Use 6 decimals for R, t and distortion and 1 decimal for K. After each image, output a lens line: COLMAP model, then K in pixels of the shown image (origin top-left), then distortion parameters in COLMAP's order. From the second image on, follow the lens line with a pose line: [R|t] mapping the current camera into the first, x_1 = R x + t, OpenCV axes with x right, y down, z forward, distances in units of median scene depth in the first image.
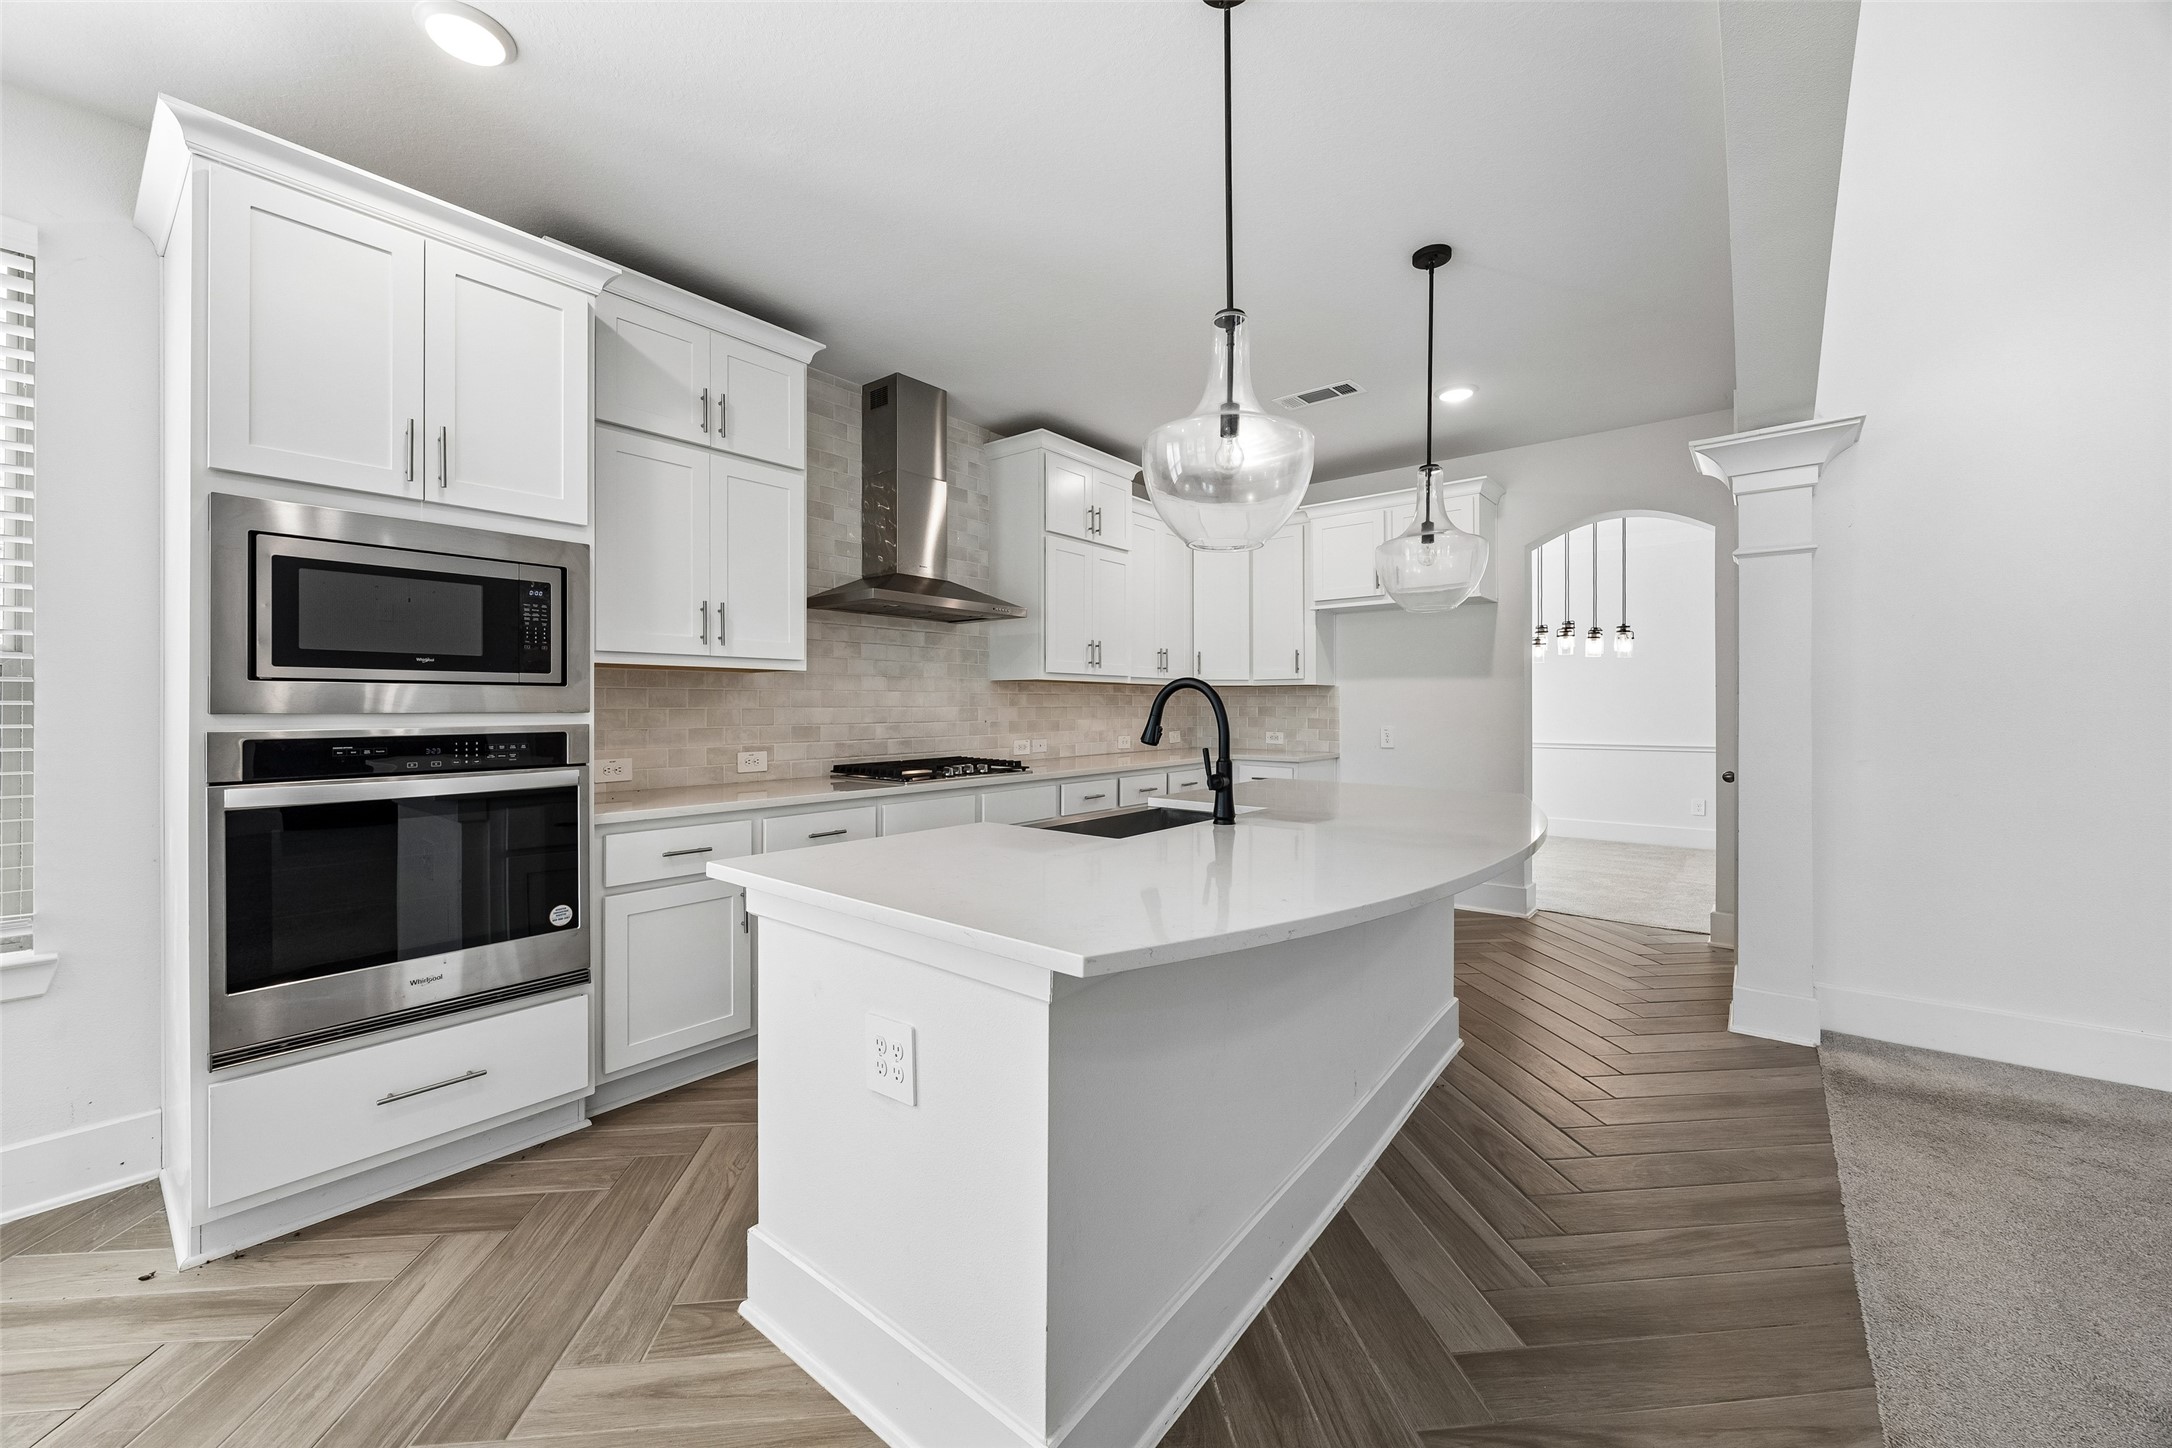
lens RADIAL K [[836.5, 0, 1080.8], [0, 836.5, 712.9], [0, 0, 1]] dist [-0.003004, -0.000380]
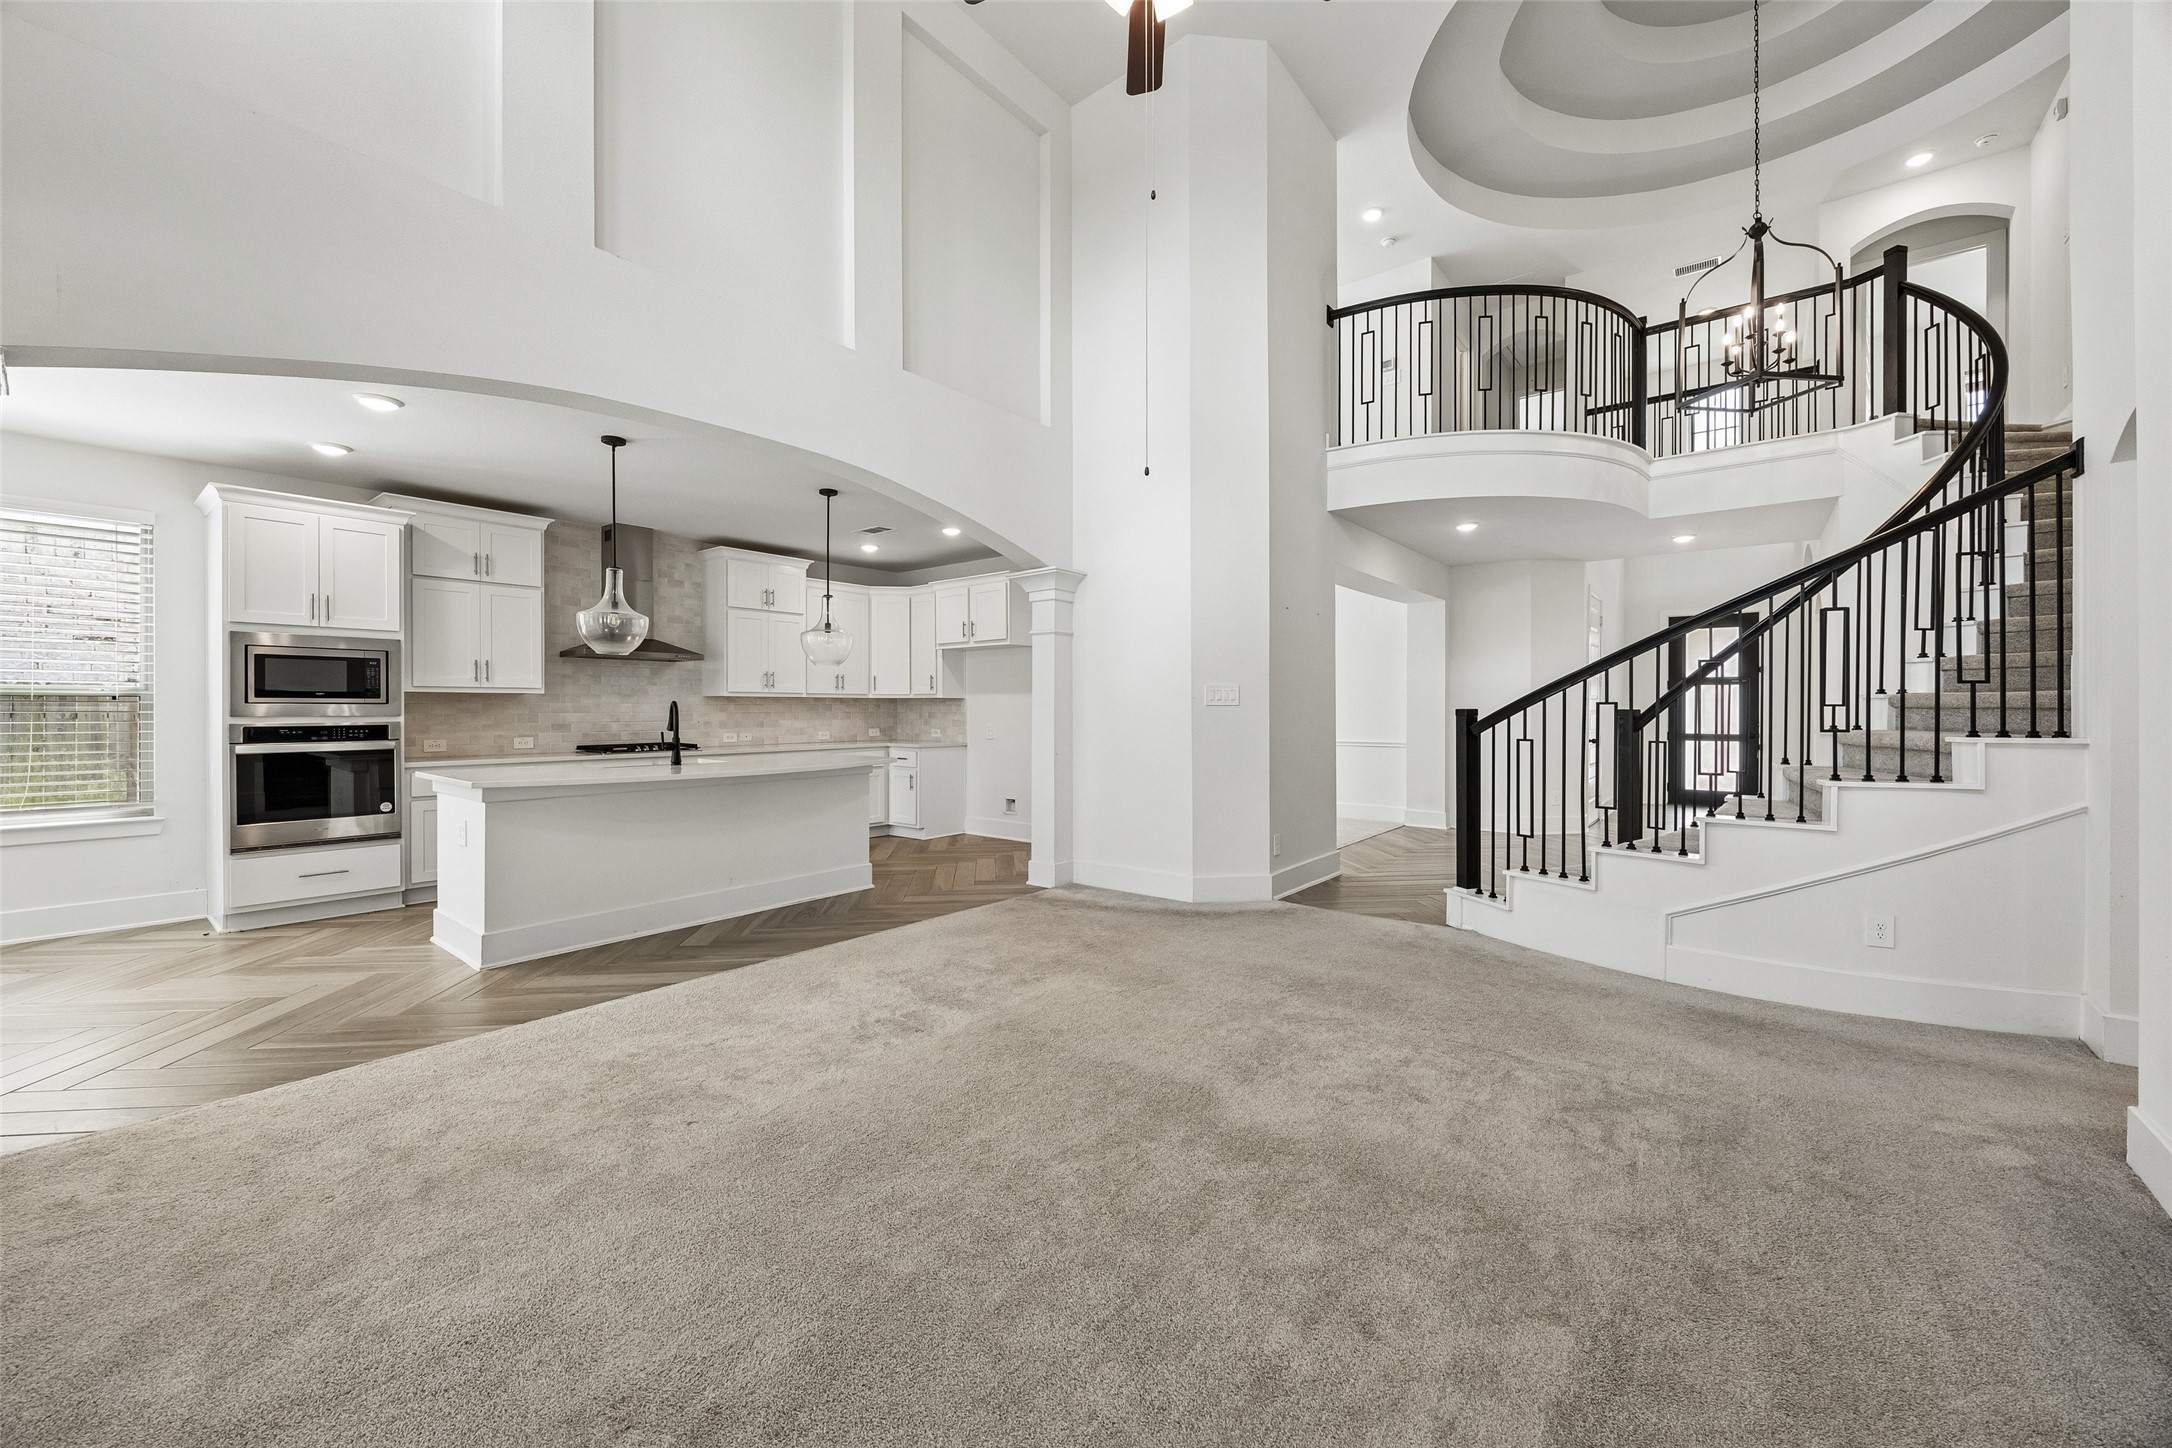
lens RADIAL K [[836.5, 0, 1089.7], [0, 836.5, 719.1], [0, 0, 1]] dist [-0.003004, -0.000380]
pose [[0.999993, 0.001646, 0.003482, 1.222714], [-0.001663, 0.999986, 0.004924, -0.006343], [-0.003474, -0.004930, 0.999982, -1.209552]]
